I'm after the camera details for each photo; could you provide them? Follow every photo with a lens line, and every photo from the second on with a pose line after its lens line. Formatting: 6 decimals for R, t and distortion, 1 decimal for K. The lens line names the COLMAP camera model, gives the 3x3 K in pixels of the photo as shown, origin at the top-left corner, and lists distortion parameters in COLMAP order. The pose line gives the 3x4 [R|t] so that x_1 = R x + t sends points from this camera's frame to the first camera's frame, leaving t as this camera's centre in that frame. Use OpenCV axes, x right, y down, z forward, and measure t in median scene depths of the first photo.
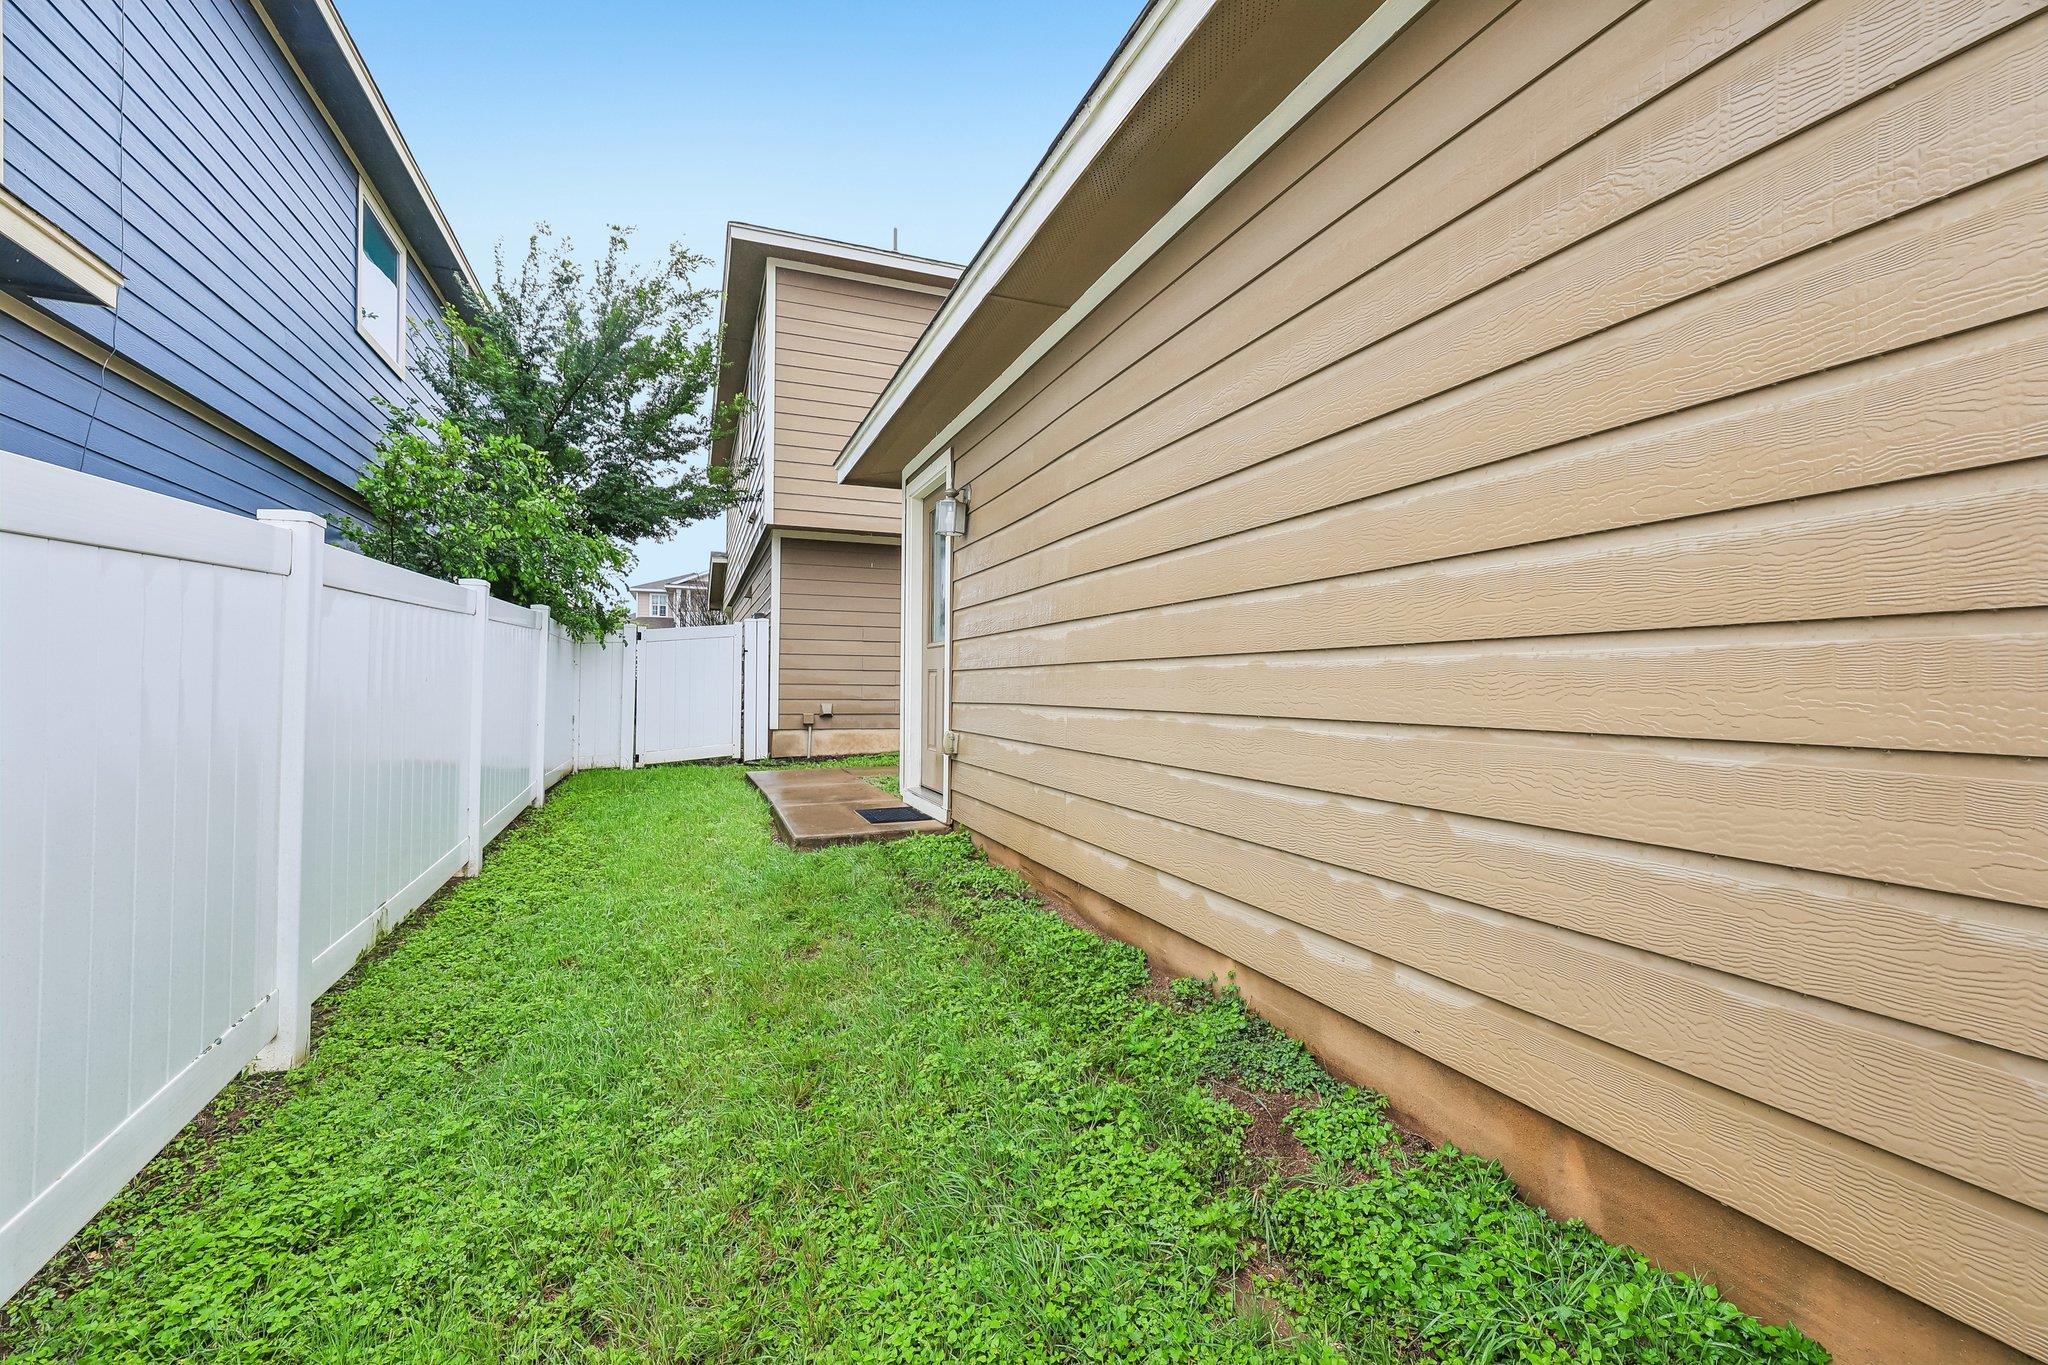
lens RADIAL K [[864.4, 0, 1022.8], [0, 864.4, 678.3], [0, 0, 1]] dist [-0.001360, -0.000219]
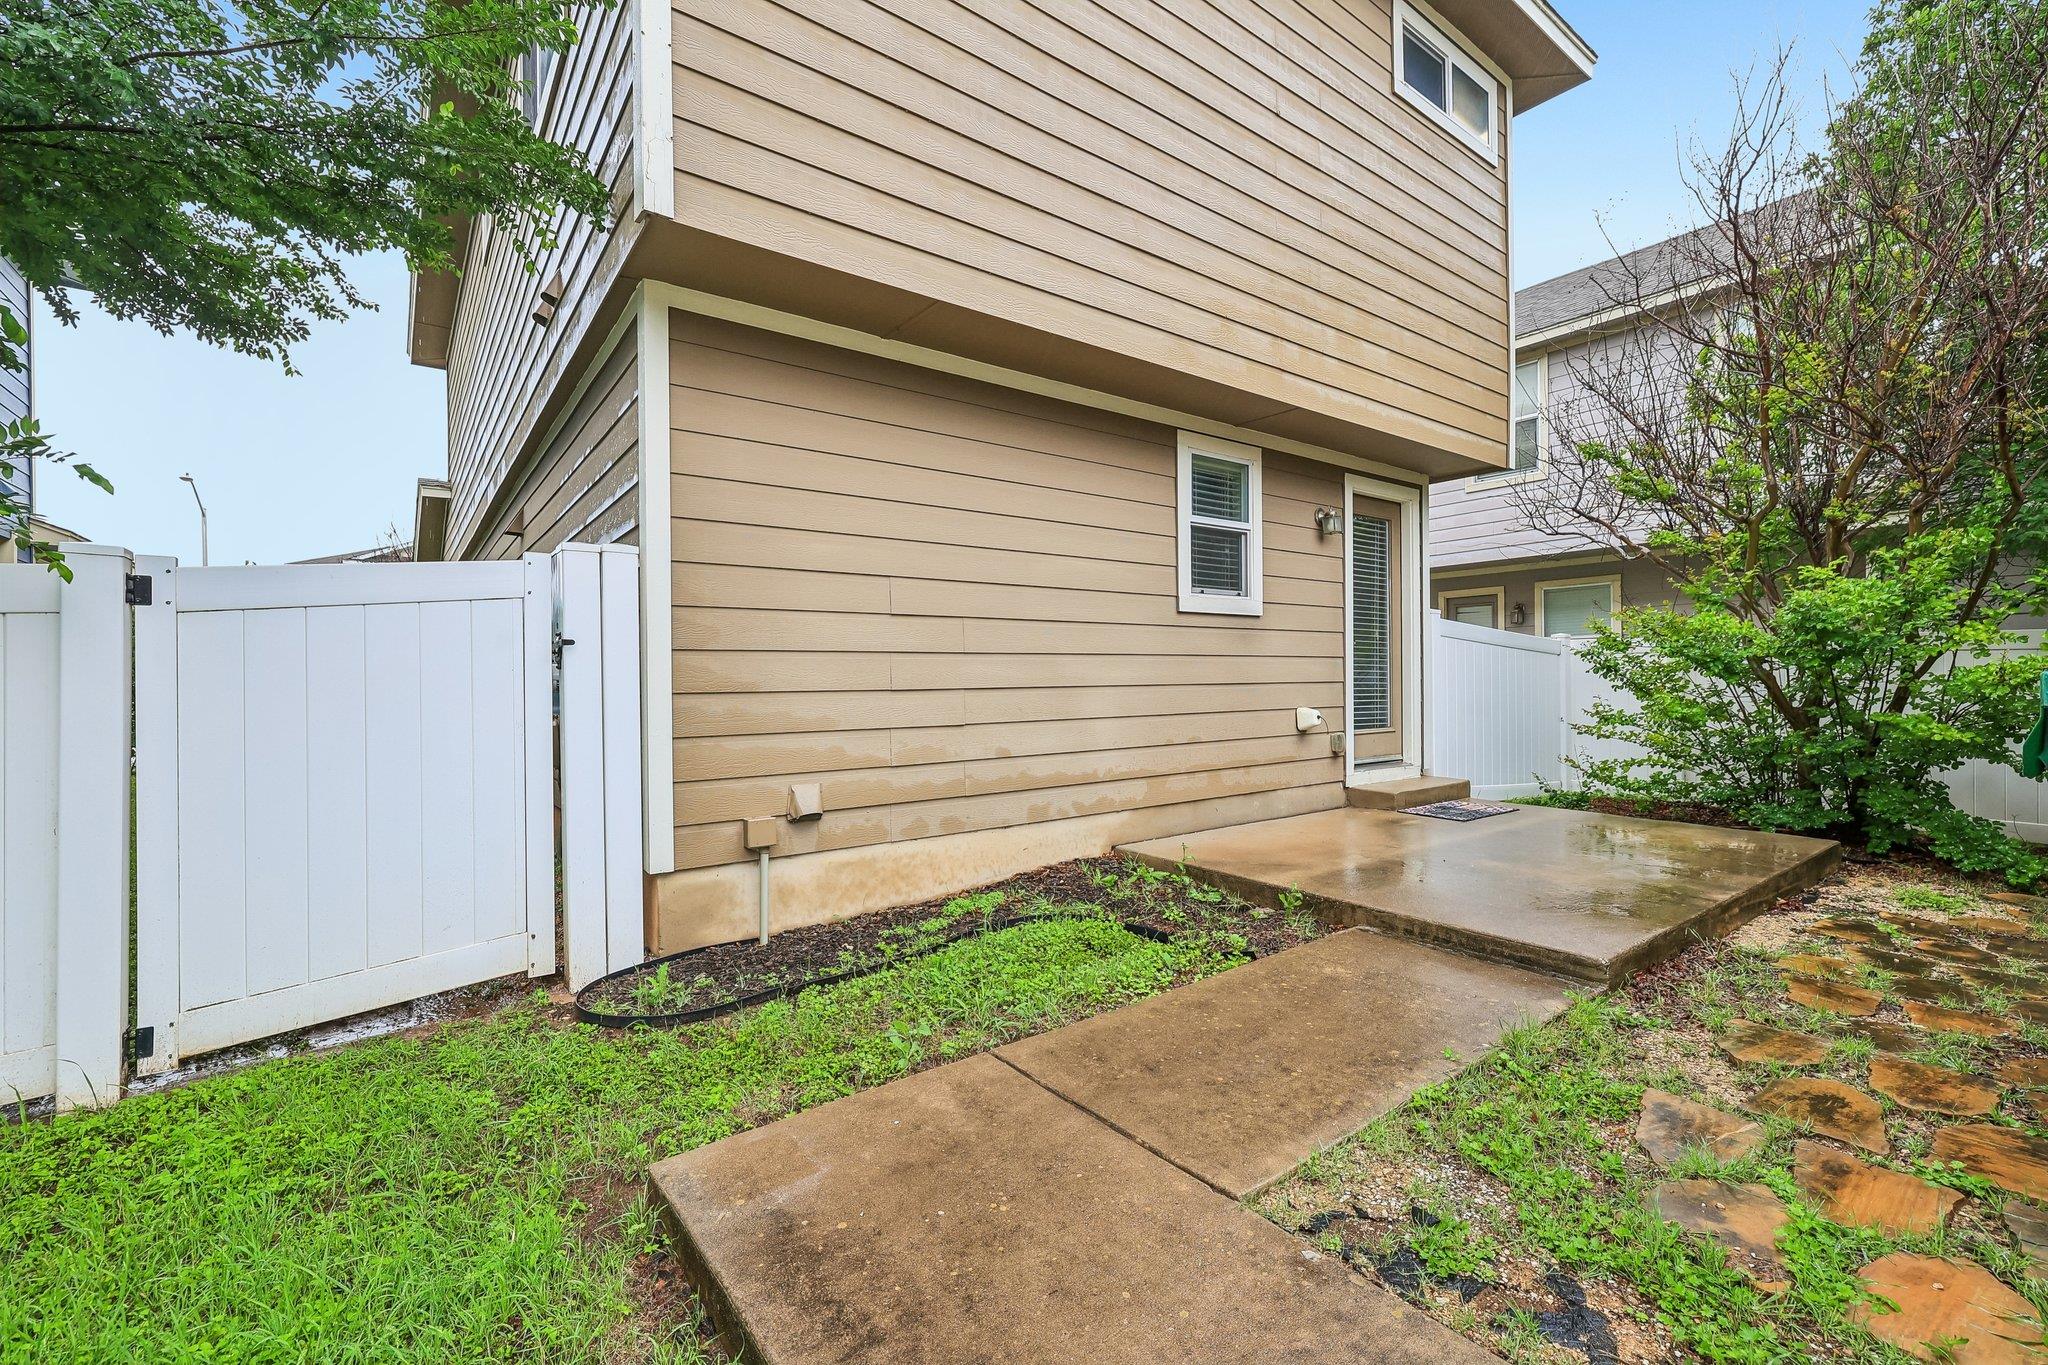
lens RADIAL K [[864.4, 0, 1030.2], [0, 864.4, 677.6], [0, 0, 1]] dist [-0.001360, -0.000219]
pose [[0.962665, -0.022363, 0.269769, -0.241237], [0.022650, 0.999741, 0.002047, -0.015099], [-0.269745, 0.004139, 0.962923, 0.643270]]
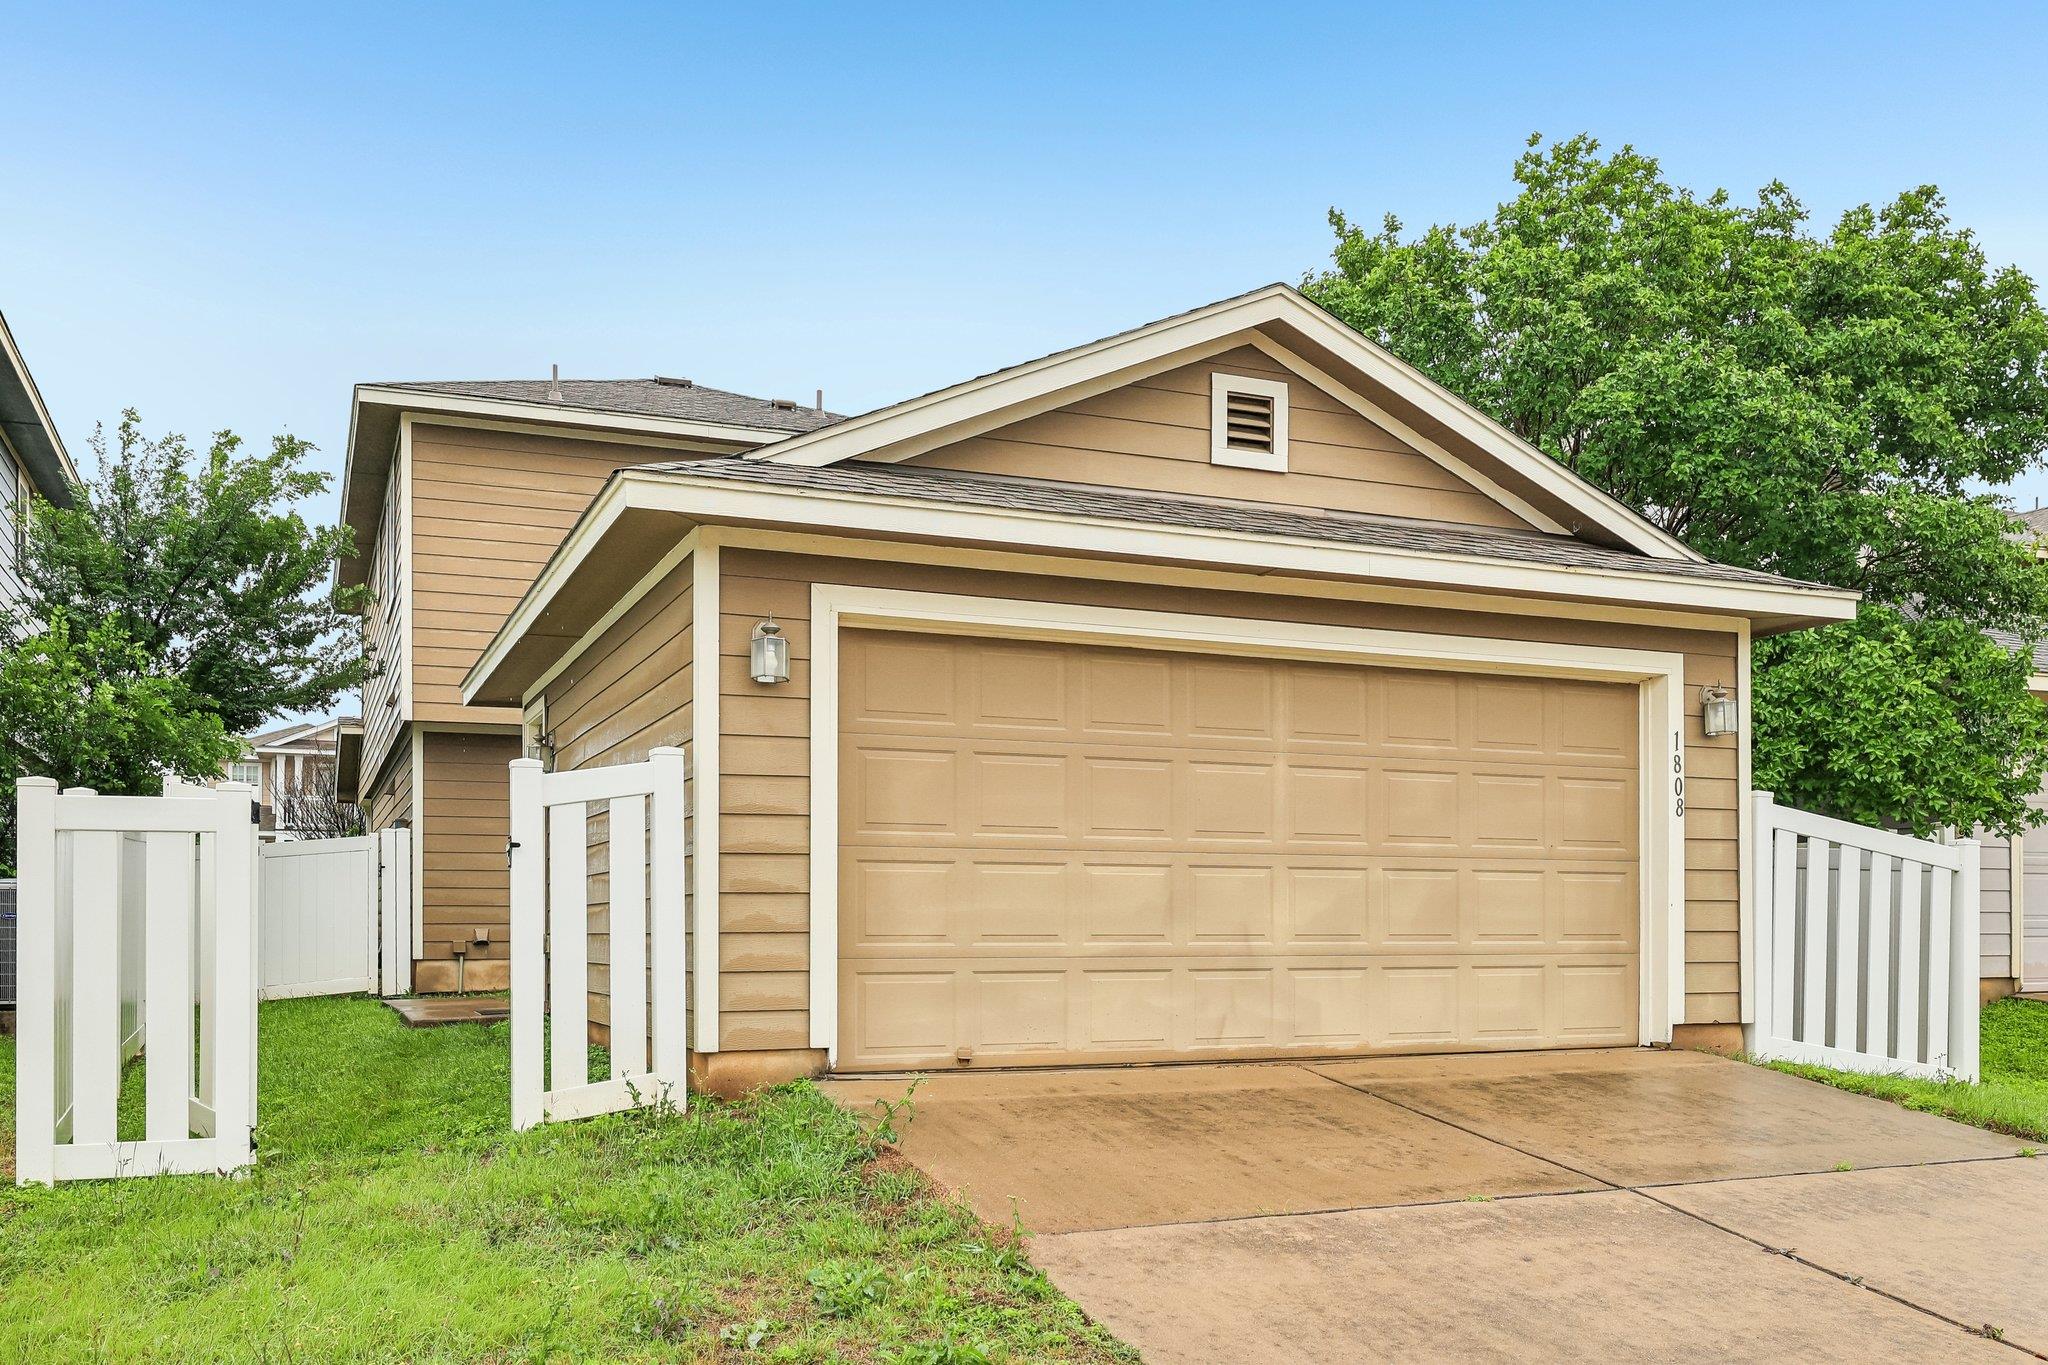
lens RADIAL K [[1826.6, 0, 1045.4], [0, 1826.6, 918.2], [0, 0, 1]] dist [-0.023275, -0.012717]
pose [[0.999616, -0.014475, 0.023632, 0.286272], [0.014333, 0.999878, 0.006169, 0.016605], [-0.023719, -0.005828, 0.999702, -0.801057]]
